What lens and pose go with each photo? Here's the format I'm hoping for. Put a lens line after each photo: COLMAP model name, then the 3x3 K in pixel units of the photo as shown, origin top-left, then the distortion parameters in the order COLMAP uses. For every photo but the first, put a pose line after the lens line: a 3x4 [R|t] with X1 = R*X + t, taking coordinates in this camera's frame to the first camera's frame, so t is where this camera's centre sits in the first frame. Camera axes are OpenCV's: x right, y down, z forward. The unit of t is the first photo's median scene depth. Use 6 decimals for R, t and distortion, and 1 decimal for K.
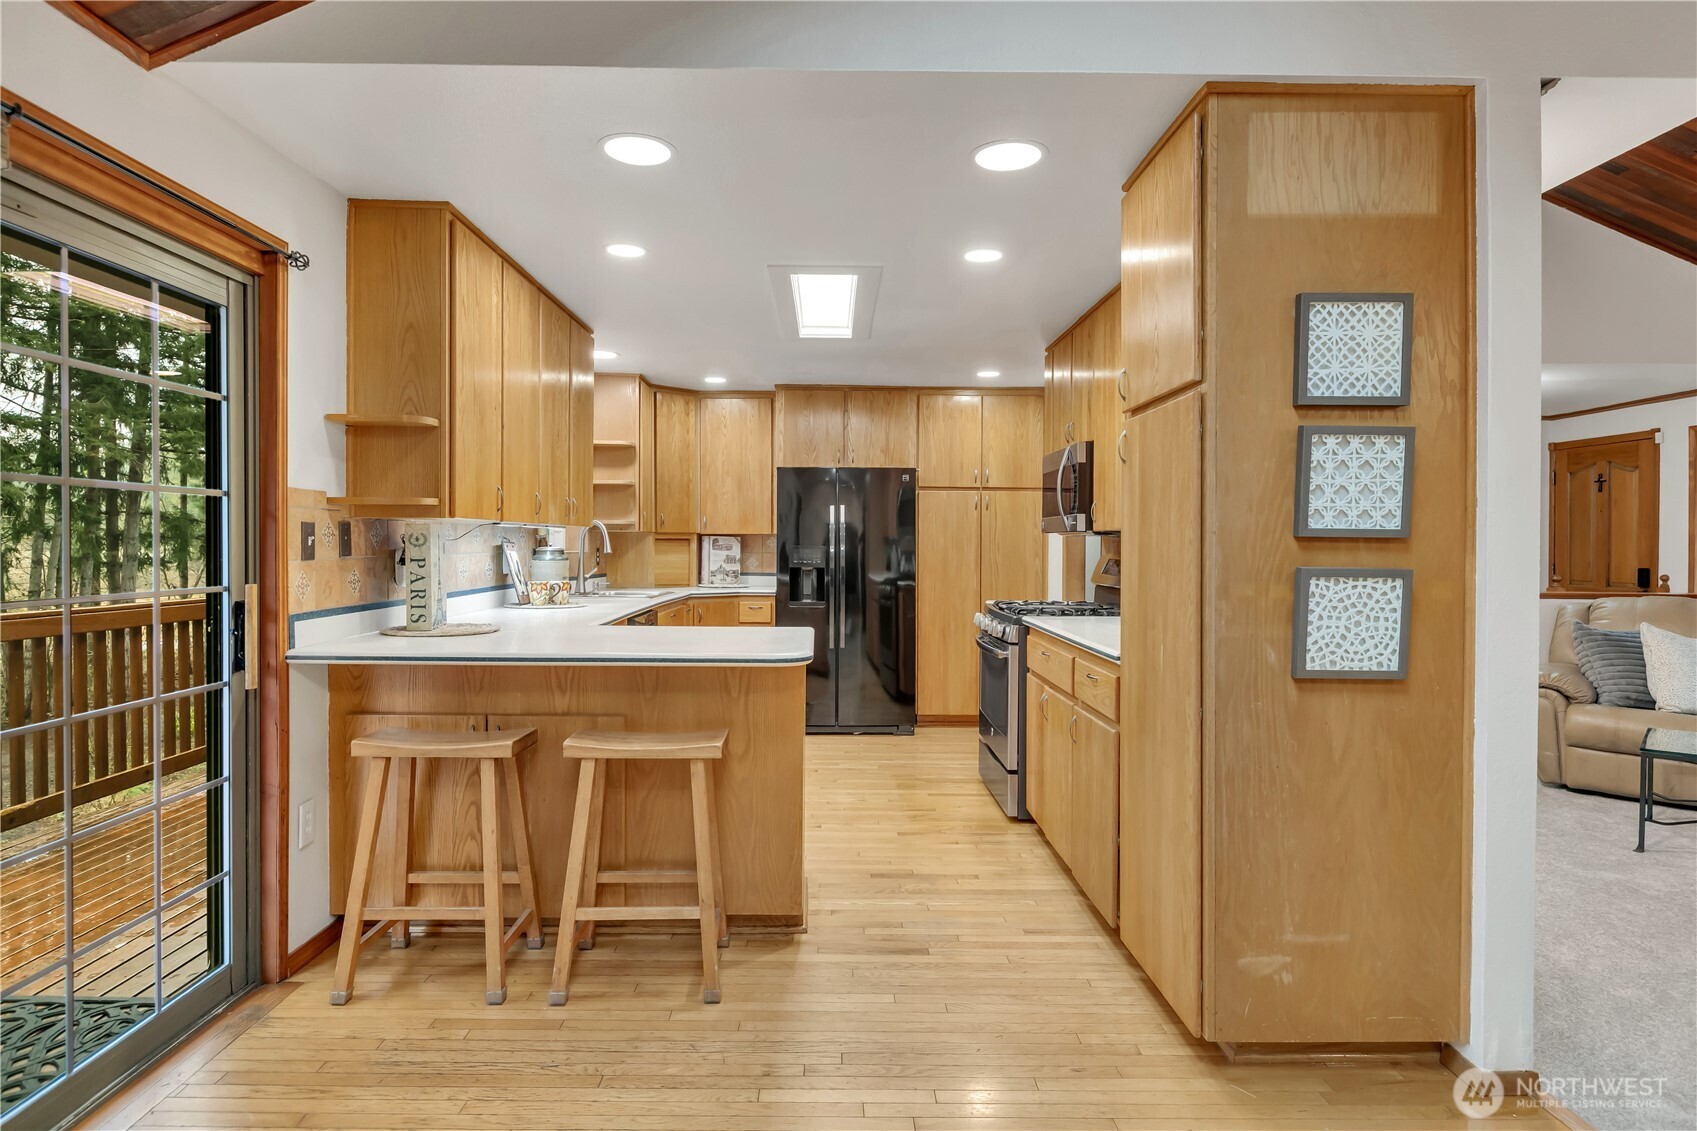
lens RADIAL K [[909.3, 0, 842.8], [0, 909.3, 556.2], [0, 0, 1]] dist [0.001872, 0.000577]
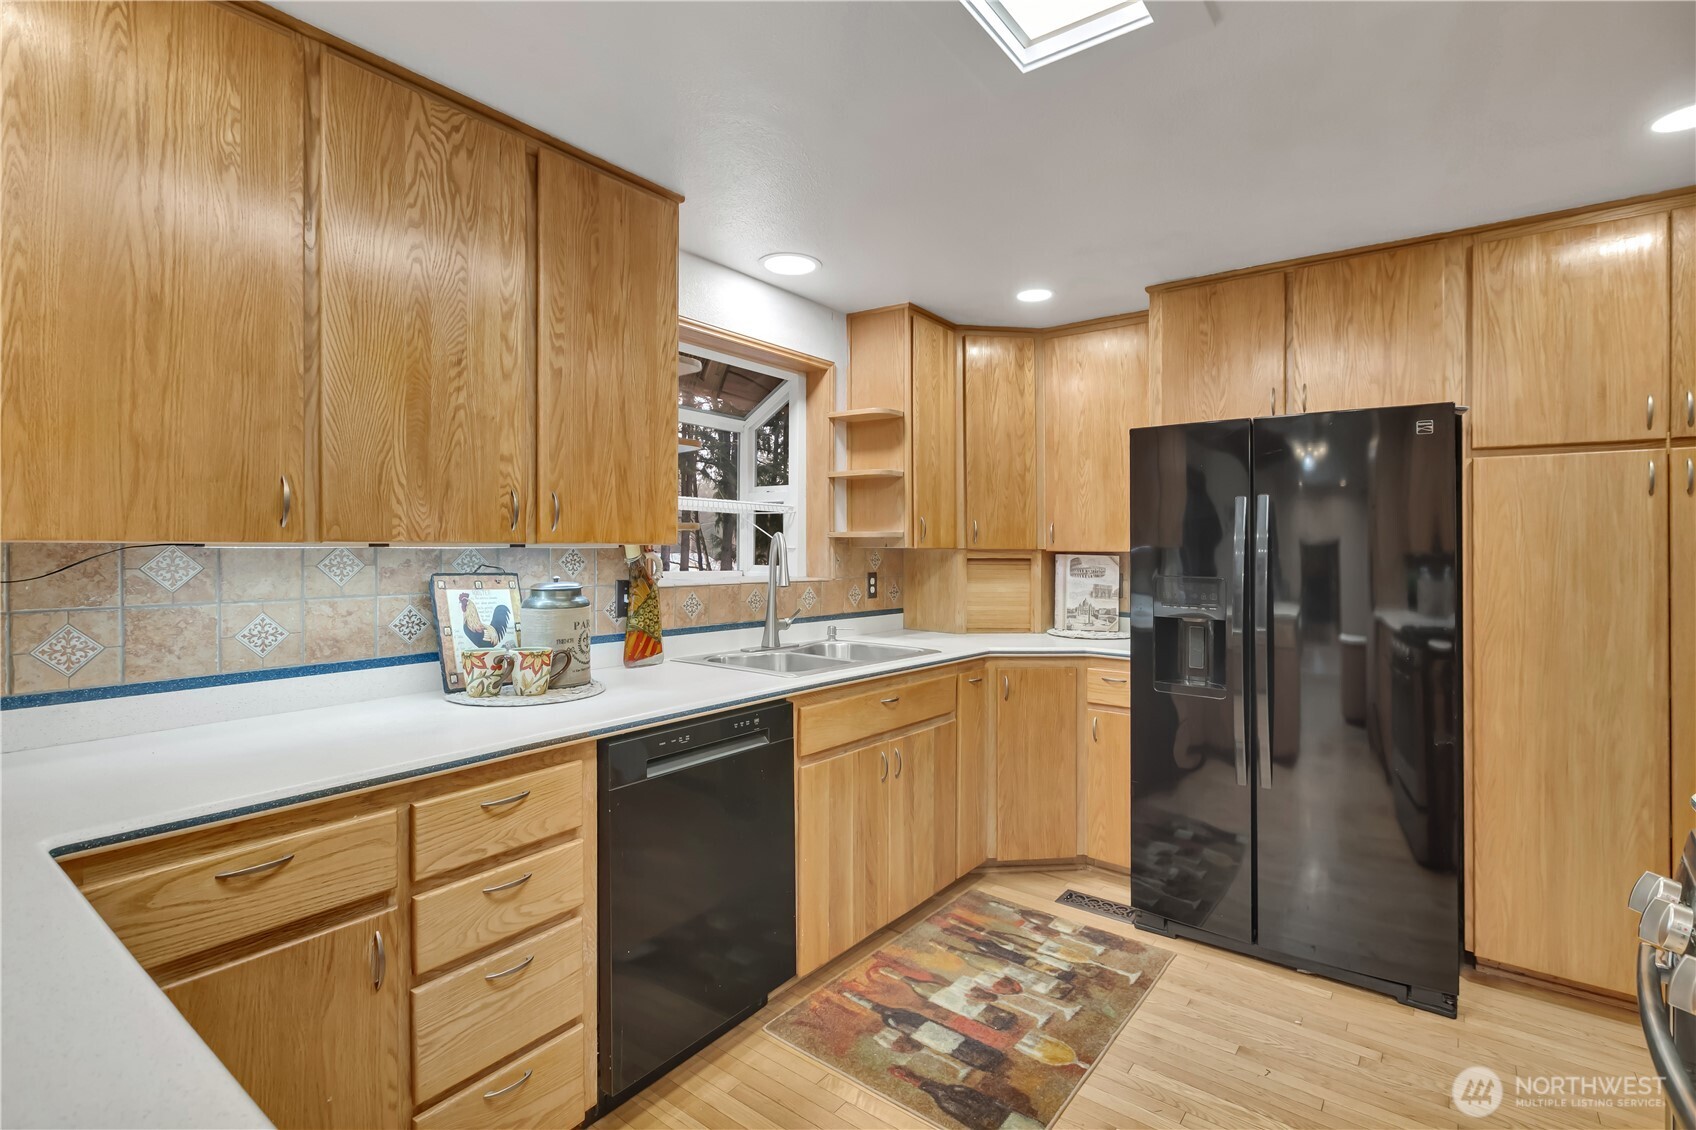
lens RADIAL K [[782.6, 0, 845.9], [0, 782.6, 545.7], [0, 0, 1]] dist [-0.010406, 0.000151]
pose [[0.783479, -0.002764, -0.621413, 0.079130], [-0.011676, 0.999748, -0.019167, -0.016976], [0.621309, 0.022273, 0.783249, 0.503488]]
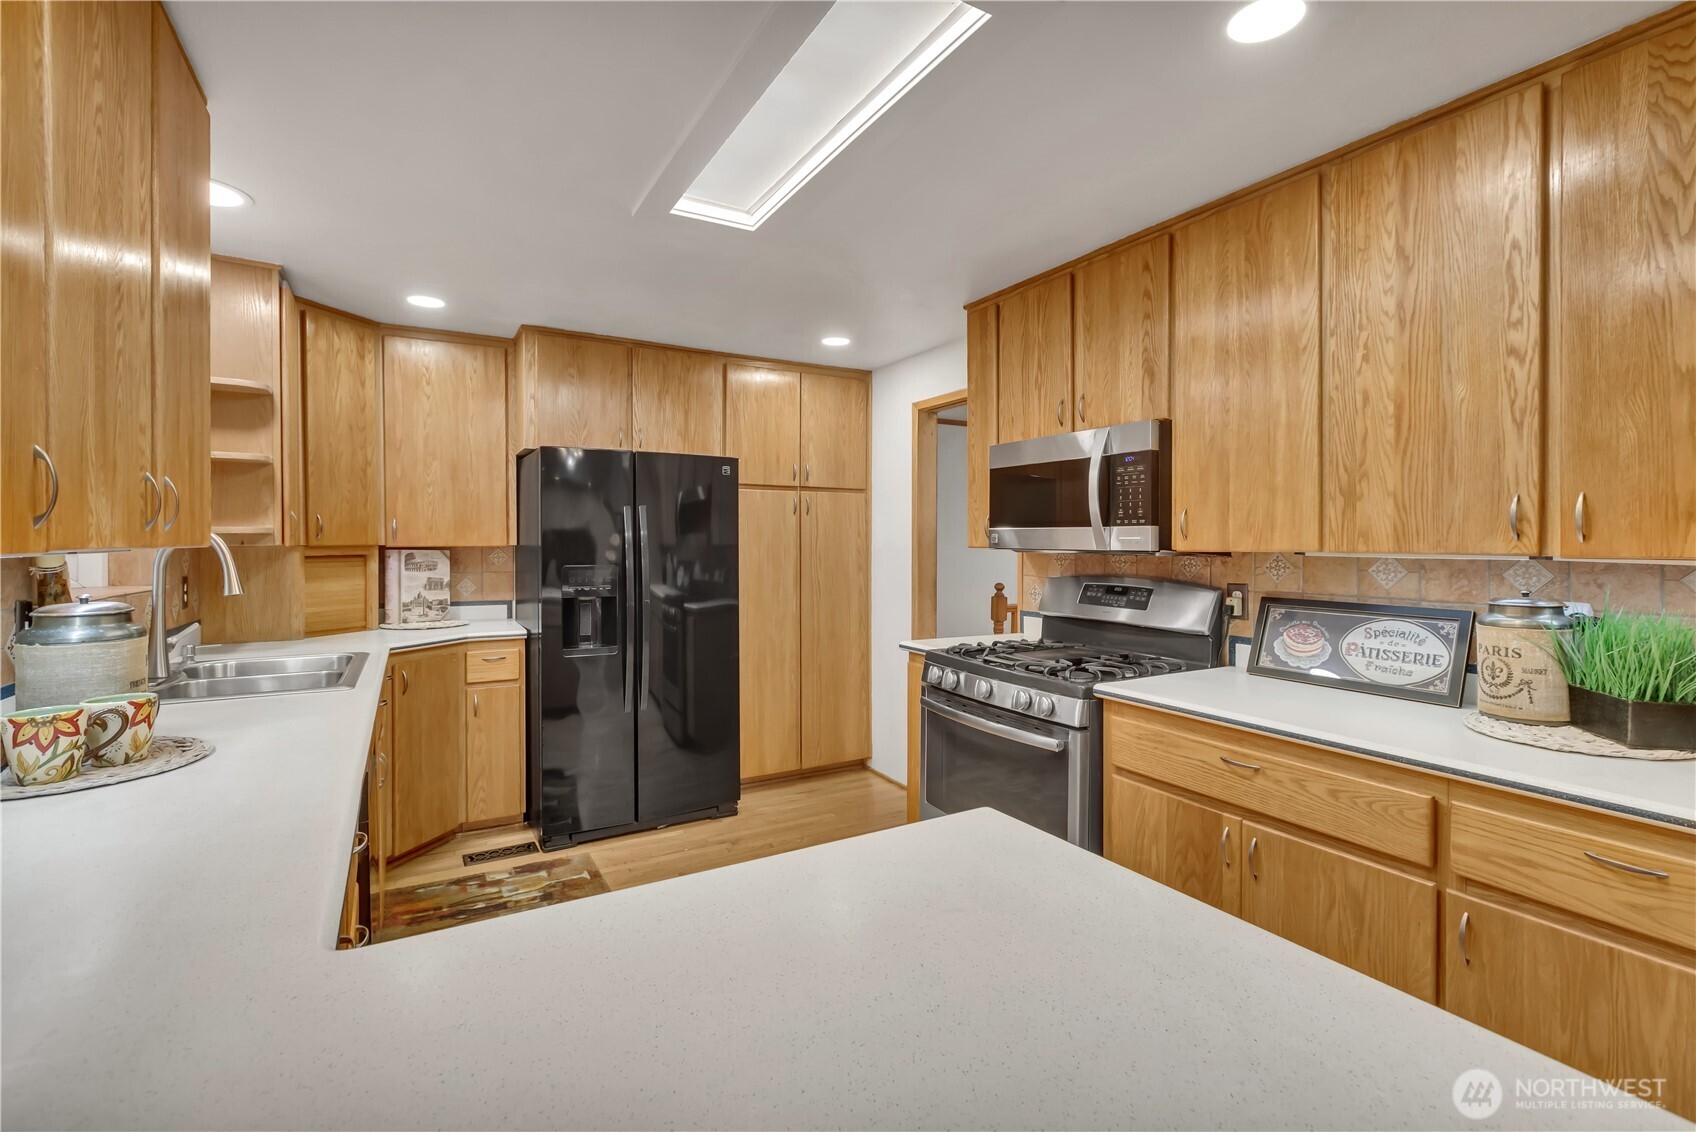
lens RADIAL K [[755.7, 0, 855.4], [0, 755.7, 553.6], [0, 0, 1]] dist [-0.001372, 0.000821]
pose [[0.873252, -0.014773, 0.487045, -0.132849], [0.012674, 0.999891, 0.007604, -0.020632], [-0.487104, -0.000468, 0.873344, 0.390228]]
